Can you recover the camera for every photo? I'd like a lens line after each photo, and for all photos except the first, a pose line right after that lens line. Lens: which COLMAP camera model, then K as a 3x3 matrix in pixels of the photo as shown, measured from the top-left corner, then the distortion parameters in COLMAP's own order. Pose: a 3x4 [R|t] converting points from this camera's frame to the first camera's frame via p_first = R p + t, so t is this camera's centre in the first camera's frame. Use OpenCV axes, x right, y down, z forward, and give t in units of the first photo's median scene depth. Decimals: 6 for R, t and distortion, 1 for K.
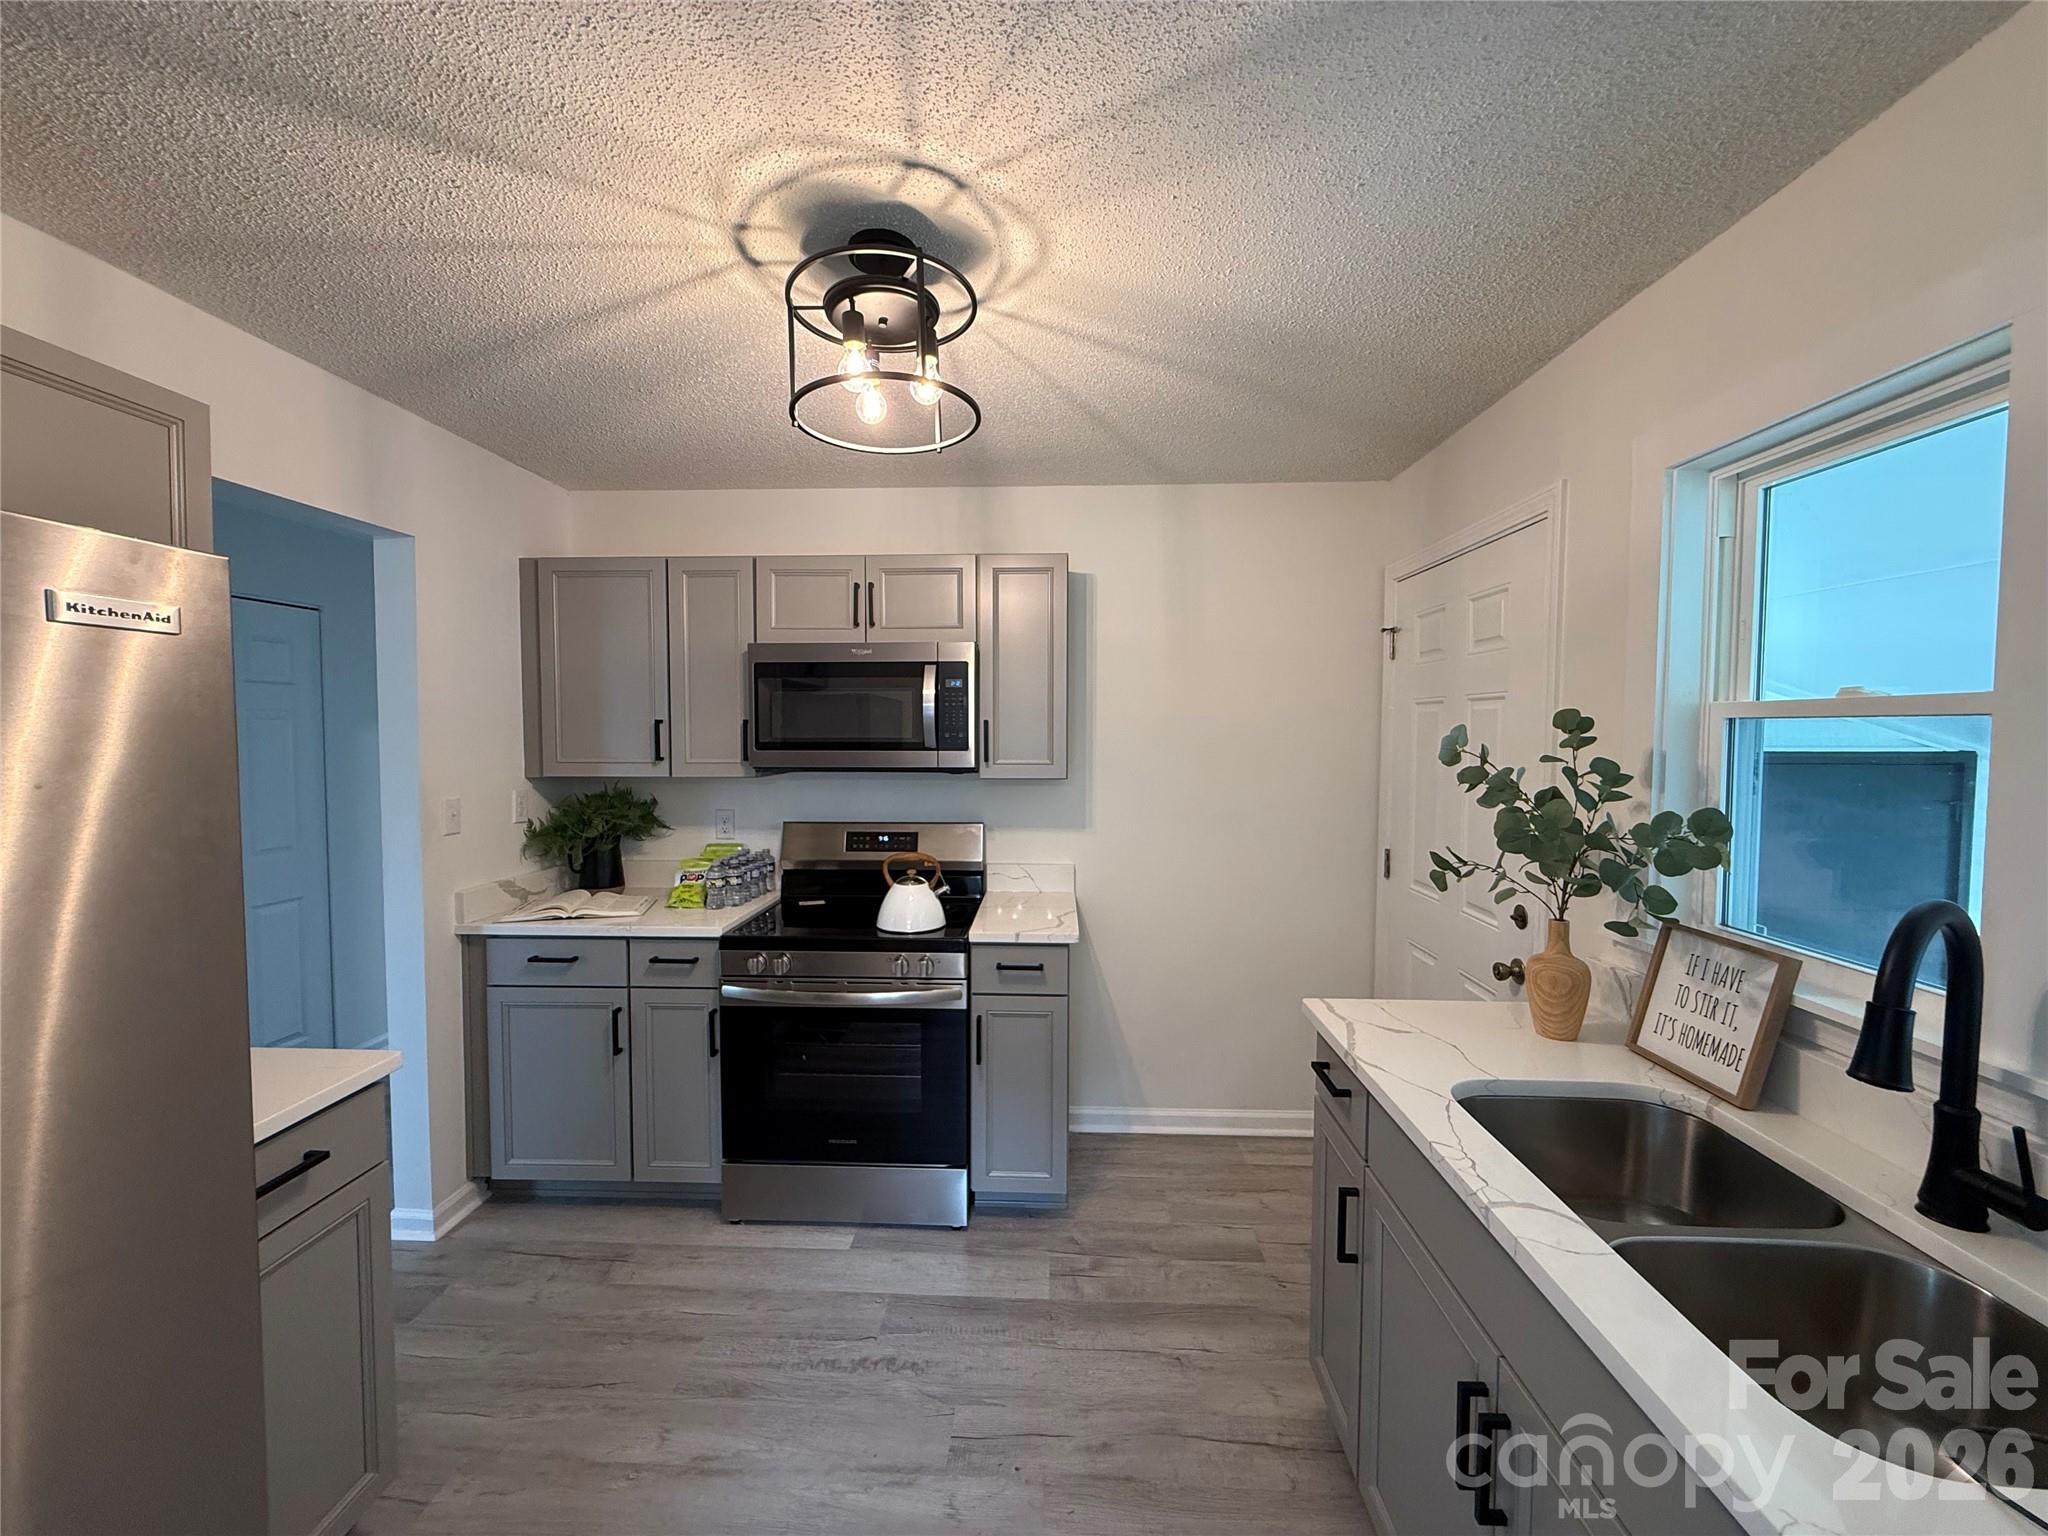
lens RADIAL K [[812.5, 0, 1024.0], [0, 812.5, 768.0], [0, 0, 1]] dist [-0.000418, -0.000072]
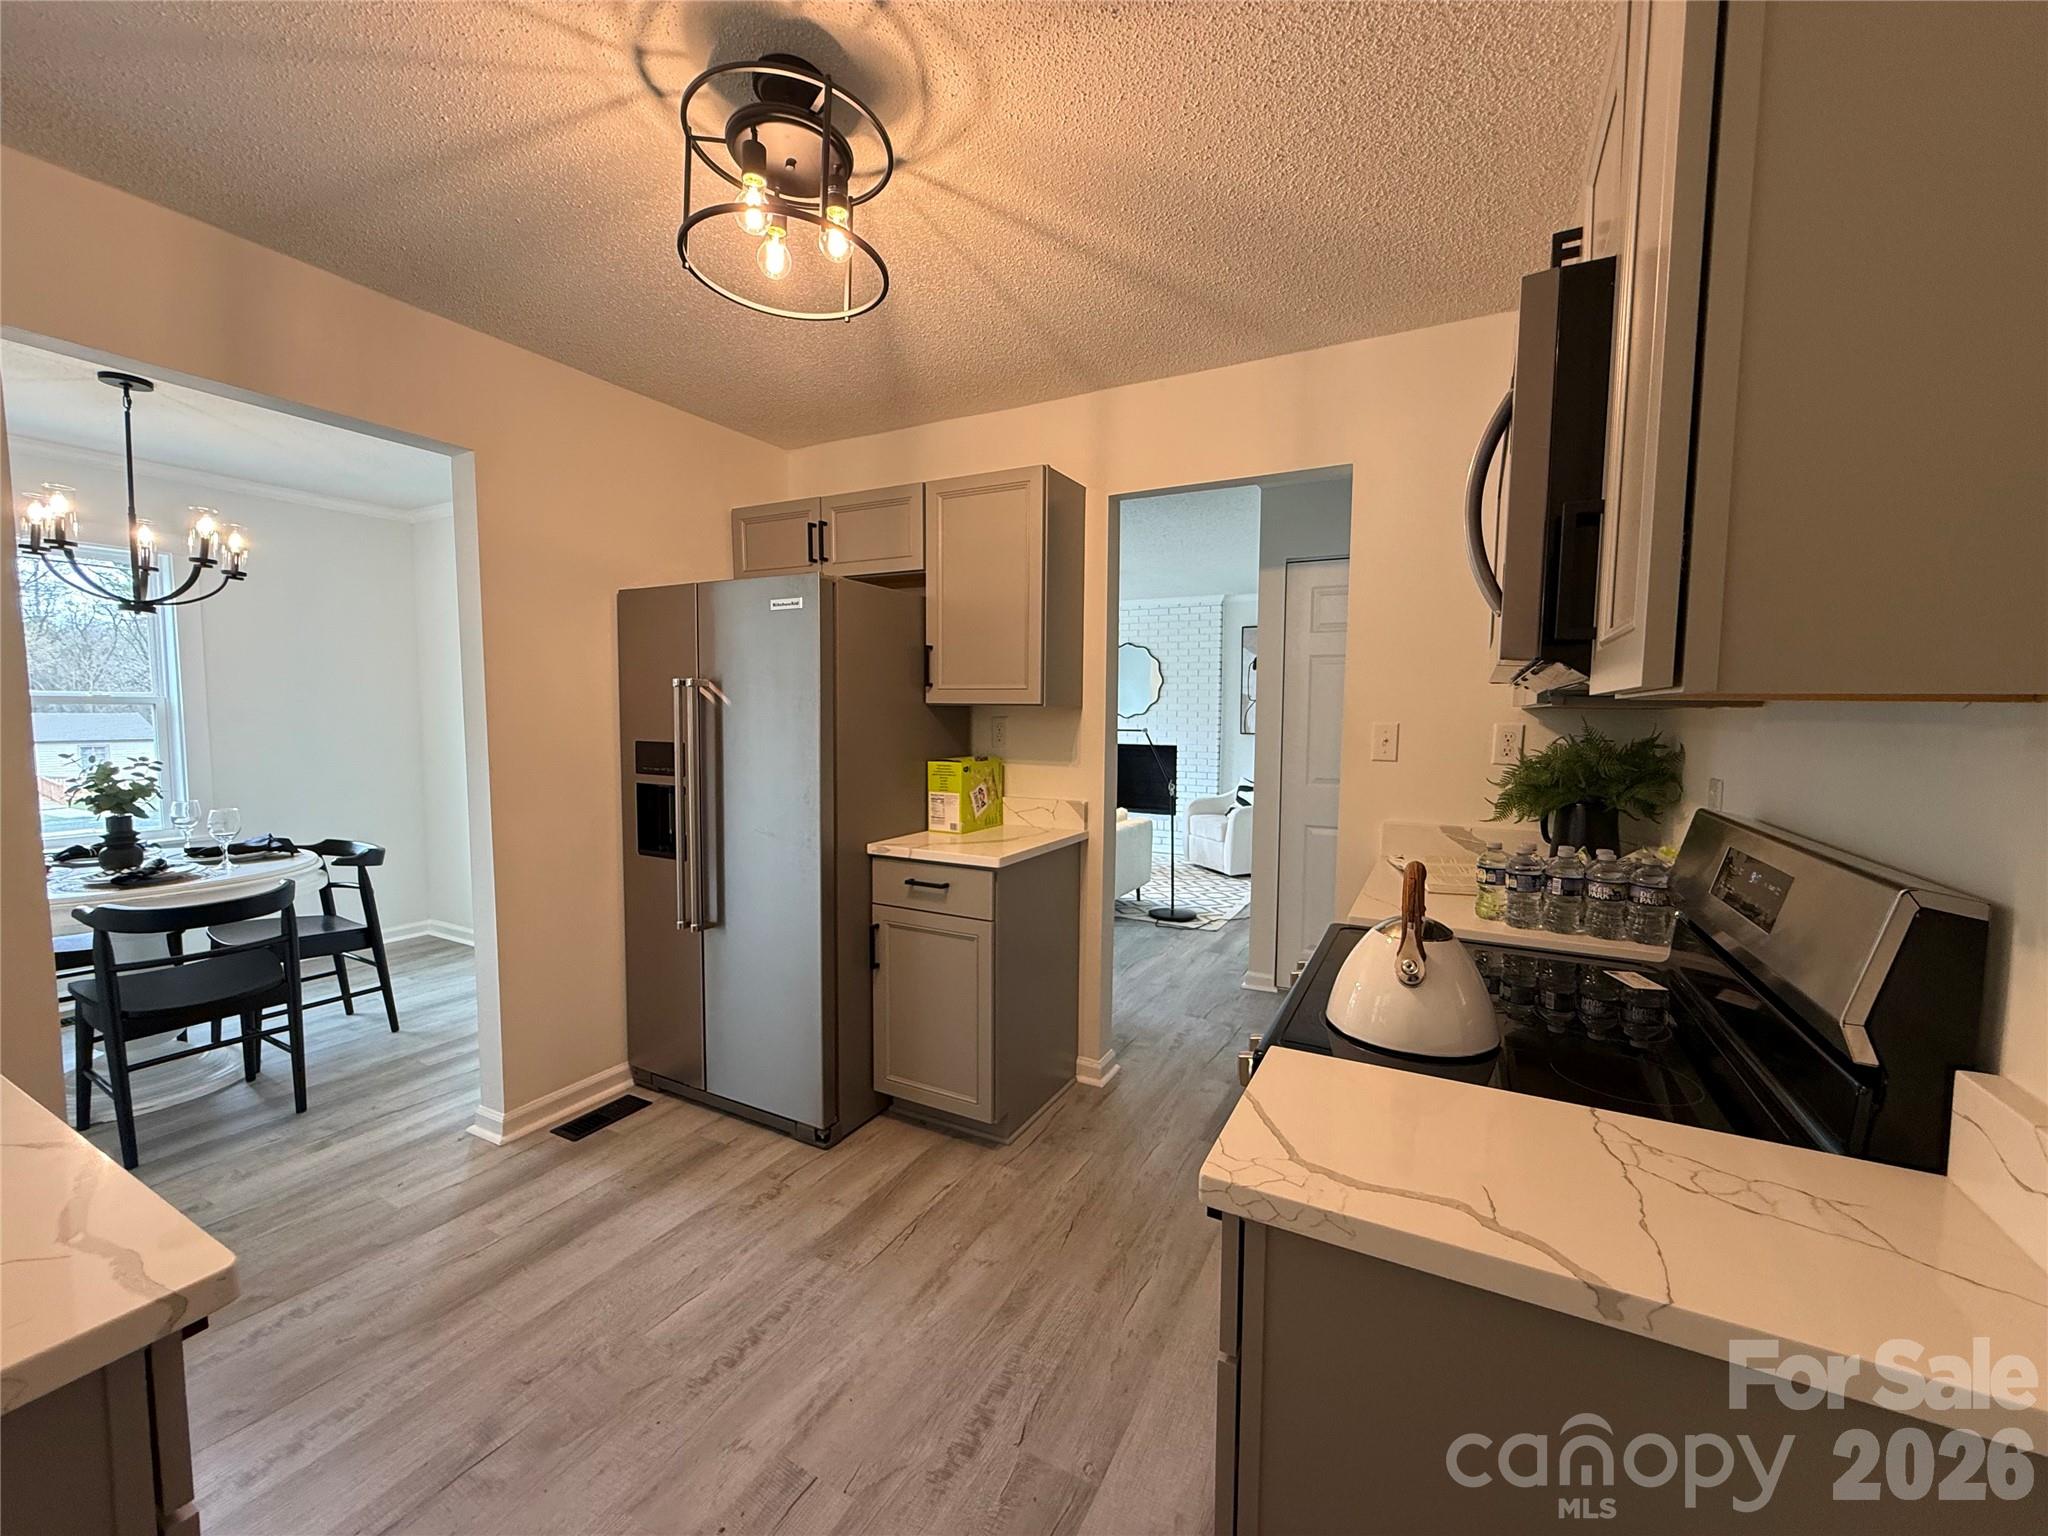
lens RADIAL K [[812.5, 0, 1024.0], [0, 812.5, 768.0], [0, 0, 1]] dist [-0.000418, -0.000072]
pose [[-0.439777, 0.062810, -0.895908, 0.508015], [-0.042134, 0.995010, 0.090440, 0.027717], [0.897118, 0.077522, -0.434936, 1.486498]]
